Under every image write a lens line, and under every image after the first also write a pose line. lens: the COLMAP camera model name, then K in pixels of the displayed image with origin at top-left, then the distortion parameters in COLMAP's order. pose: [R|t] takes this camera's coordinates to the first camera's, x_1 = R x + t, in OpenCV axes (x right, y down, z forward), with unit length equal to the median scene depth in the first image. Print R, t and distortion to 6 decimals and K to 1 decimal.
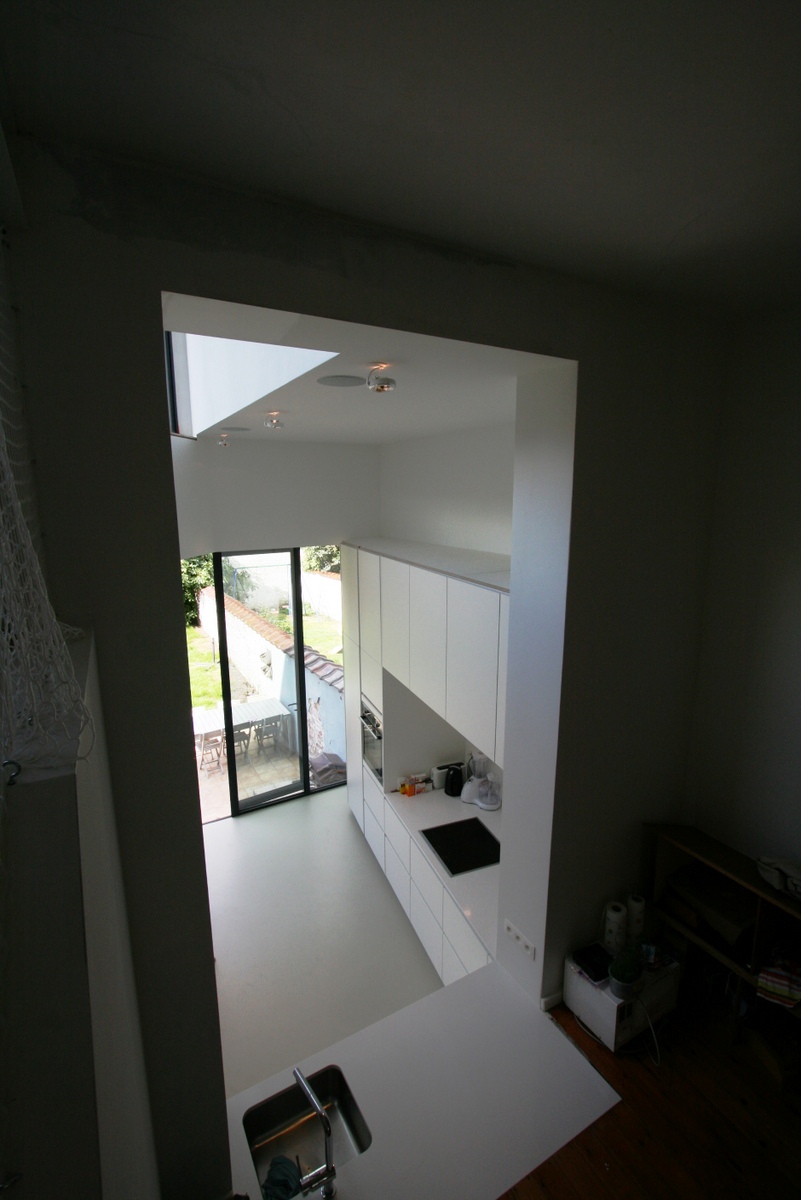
lens RADIAL K [[556.6, 0, 403.5], [0, 556.6, 604.1], [0, 0, 1]] dist [-0.024252, 0.007838]
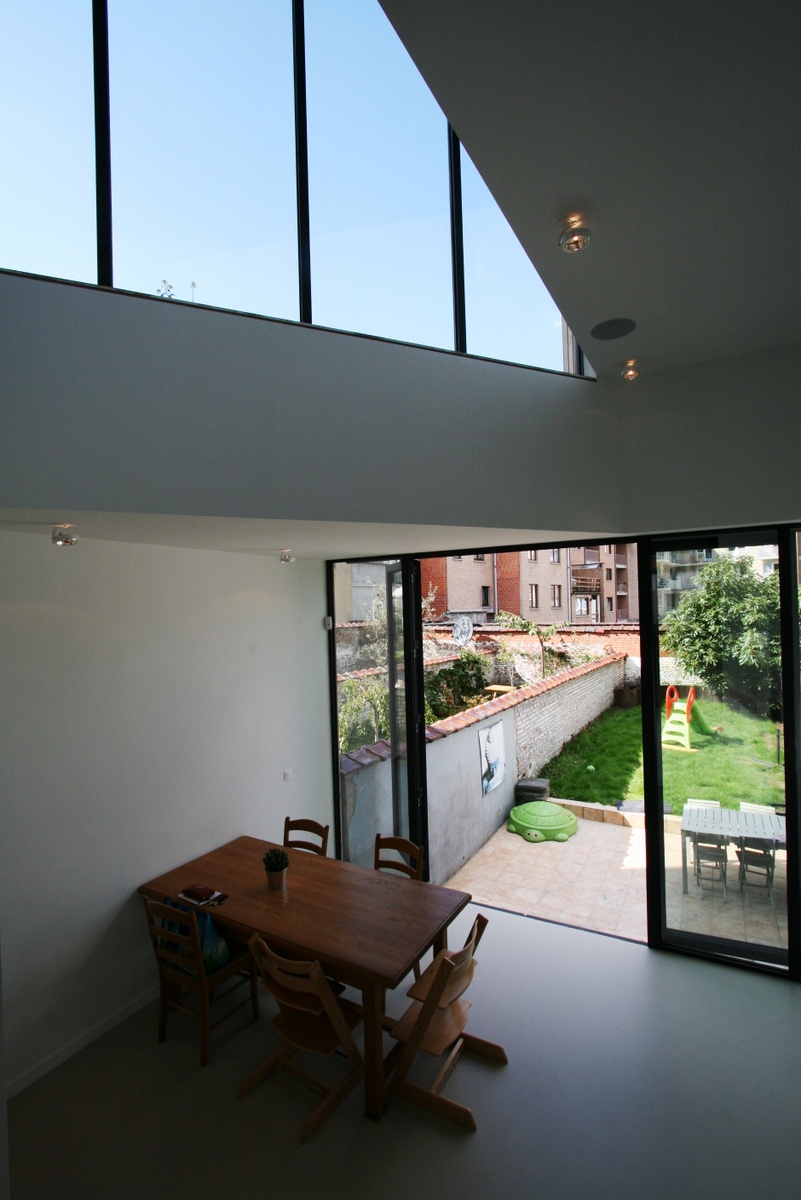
lens RADIAL K [[556.6, 0, 403.5], [0, 556.6, 604.1], [0, 0, 1]] dist [-0.024252, 0.007838]
pose [[0.509700, -0.013731, -0.860243, 0.137515], [-0.142411, 0.984733, -0.100098, 0.117168], [0.848484, 0.173528, 0.499963, 0.454339]]
